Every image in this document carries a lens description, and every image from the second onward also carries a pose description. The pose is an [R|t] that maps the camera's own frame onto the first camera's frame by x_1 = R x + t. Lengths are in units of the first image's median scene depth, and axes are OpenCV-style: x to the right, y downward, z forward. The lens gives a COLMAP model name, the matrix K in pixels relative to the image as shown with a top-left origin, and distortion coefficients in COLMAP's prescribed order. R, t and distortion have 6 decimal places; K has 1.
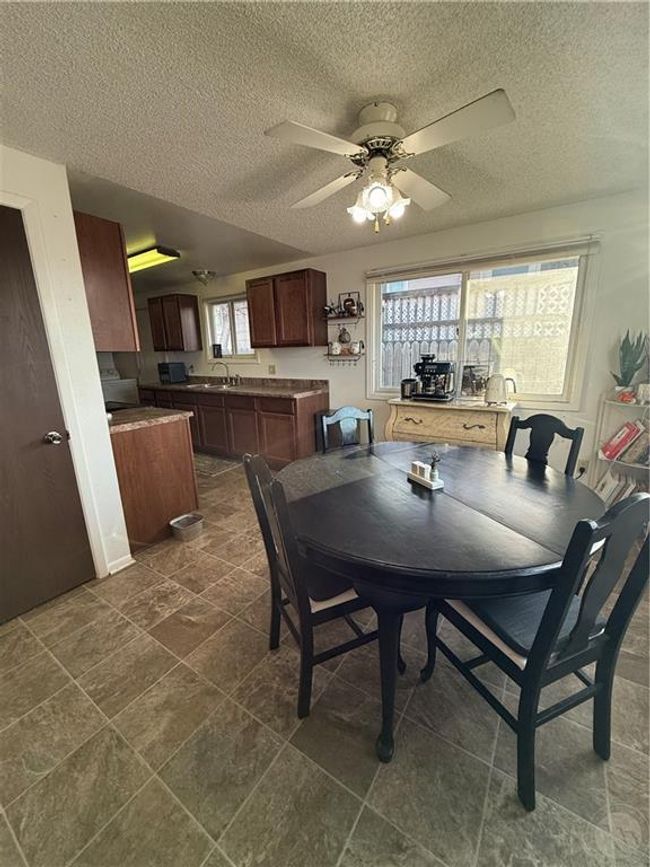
lens RADIAL K [[346.2, 0, 318.8], [0, 346.2, 433.3], [0, 0, 1]] dist [0.017314, 0.000153]
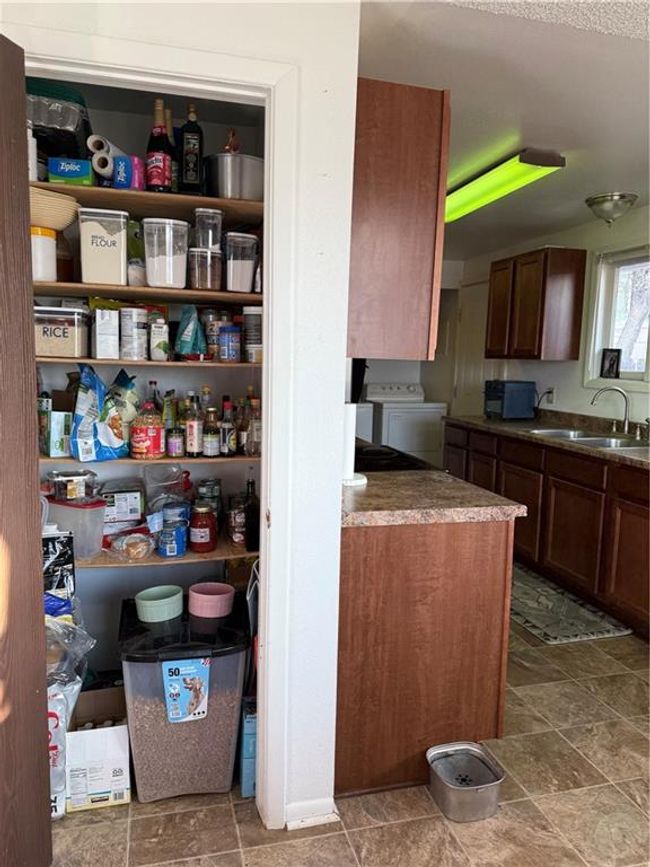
lens RADIAL K [[604.5, 0, 323.5], [0, 604.5, 428.5], [0, 0, 1]] dist [0.007095, -0.003294]
pose [[0.755647, 0.122993, -0.643328, -0.062193], [-0.195966, 0.979673, -0.042884, -0.050517], [0.624976, 0.158475, 0.764389, 0.189329]]
